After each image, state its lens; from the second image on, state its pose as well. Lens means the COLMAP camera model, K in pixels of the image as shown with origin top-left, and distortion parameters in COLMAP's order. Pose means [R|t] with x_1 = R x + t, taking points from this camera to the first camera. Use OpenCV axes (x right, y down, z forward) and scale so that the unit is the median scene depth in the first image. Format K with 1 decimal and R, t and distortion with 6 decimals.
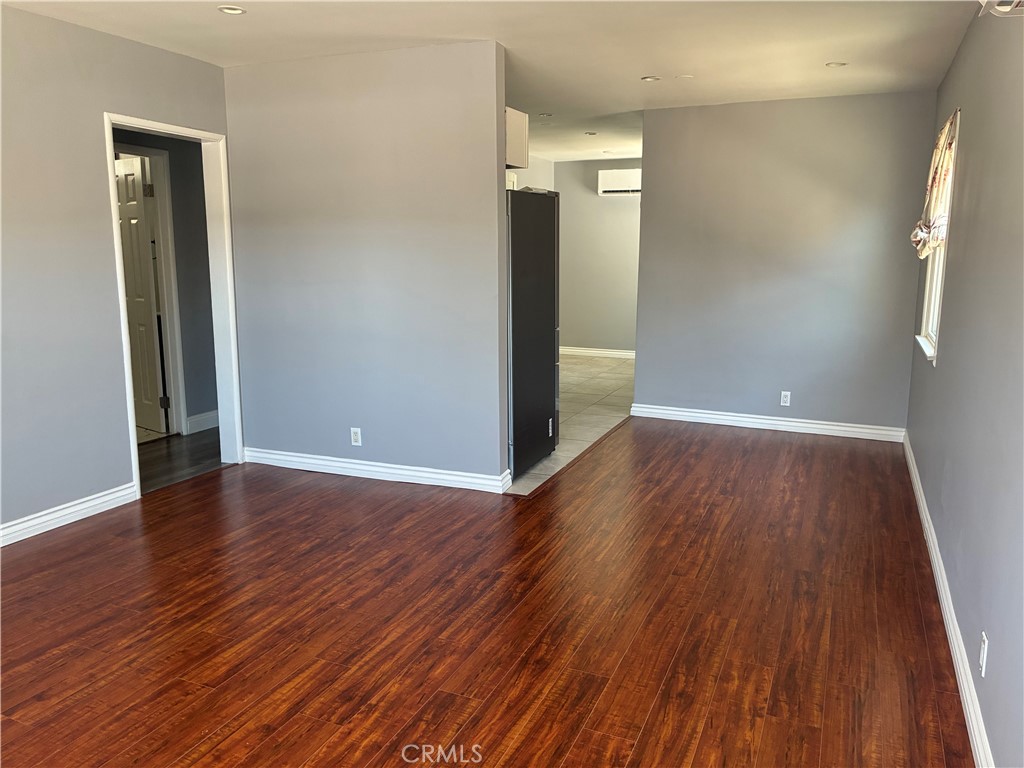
lens RADIAL K [[781.3, 0, 513.0], [0, 781.3, 378.4], [0, 0, 1]] dist [0.059888, -0.072181]
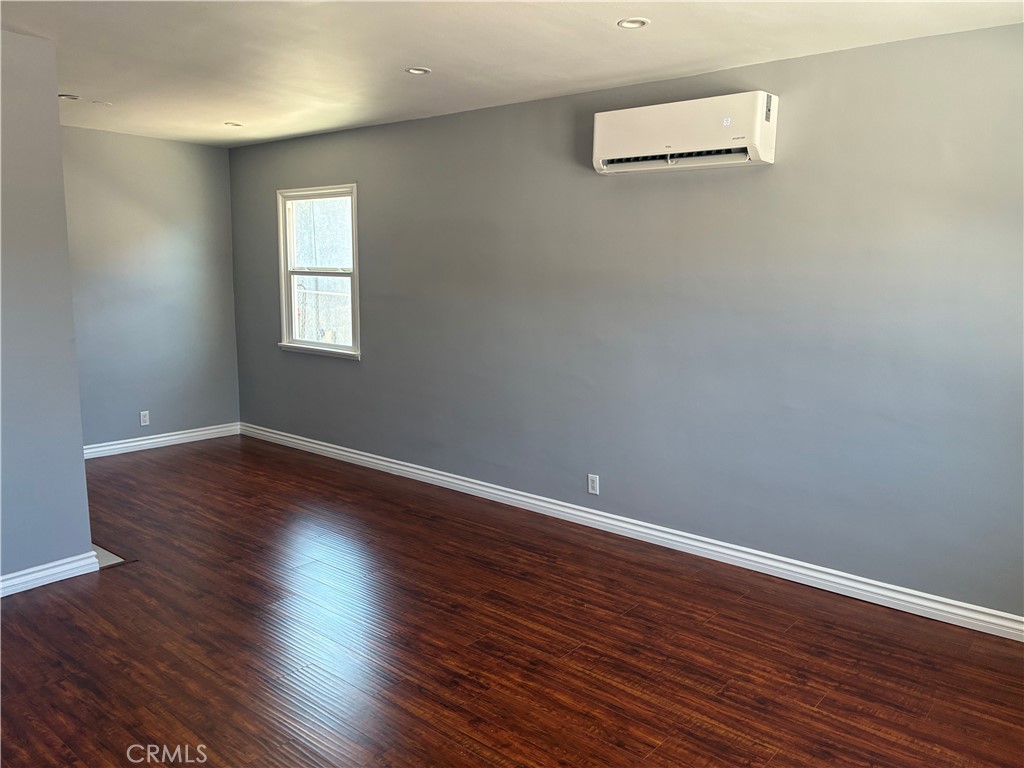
lens RADIAL K [[781.3, 0, 512.2], [0, 781.3, 386.4], [0, 0, 1]] dist [0.059888, -0.072181]
pose [[0.283827, -0.146461, 0.947624, -0.928196], [0.150281, 0.982848, 0.106894, -0.100331], [-0.947026, 0.112070, 0.300969, 0.400539]]
